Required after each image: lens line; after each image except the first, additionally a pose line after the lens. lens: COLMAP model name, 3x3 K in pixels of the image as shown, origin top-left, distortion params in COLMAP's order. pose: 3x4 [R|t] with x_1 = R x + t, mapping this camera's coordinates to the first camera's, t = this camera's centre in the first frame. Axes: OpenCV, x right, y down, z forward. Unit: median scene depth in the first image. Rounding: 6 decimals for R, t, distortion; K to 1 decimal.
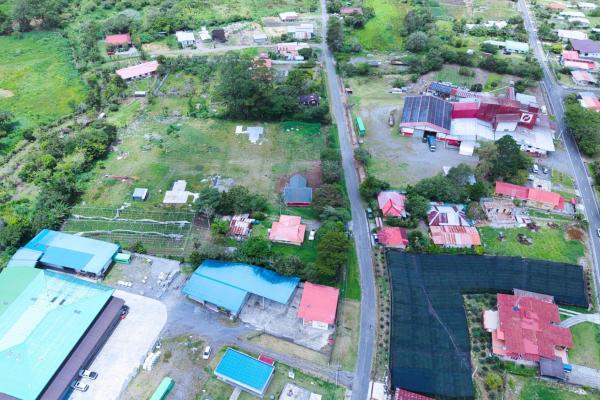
lens RADIAL K [[472.5, 0, 300.0], [0, 472.5, 202.0], [0, 0, 1]] dist [0.048241, -0.068581]
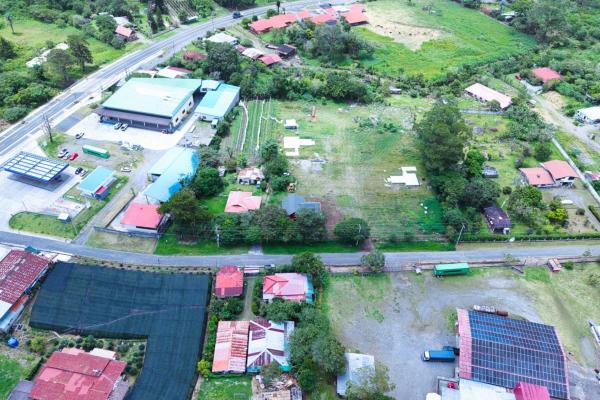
lens RADIAL K [[472.5, 0, 299.0], [0, 472.5, 197.1], [0, 0, 1]] dist [0.048241, -0.068581]
pose [[0.046114, 0.647765, -0.760443, 0.729430], [-0.678955, 0.578711, 0.451789, -0.481666], [0.732730, 0.495473, 0.466490, 0.548917]]
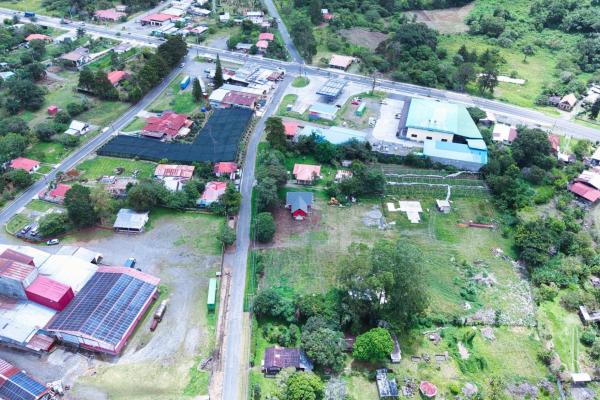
lens RADIAL K [[472.5, 0, 299.7], [0, 472.5, 203.9], [0, 0, 1]] dist [0.048241, -0.068581]
pose [[-0.998885, -0.032622, -0.034120, 0.031288], [-0.039597, 0.185556, 0.981836, -1.094553], [-0.025699, 0.982092, -0.186641, 1.231003]]
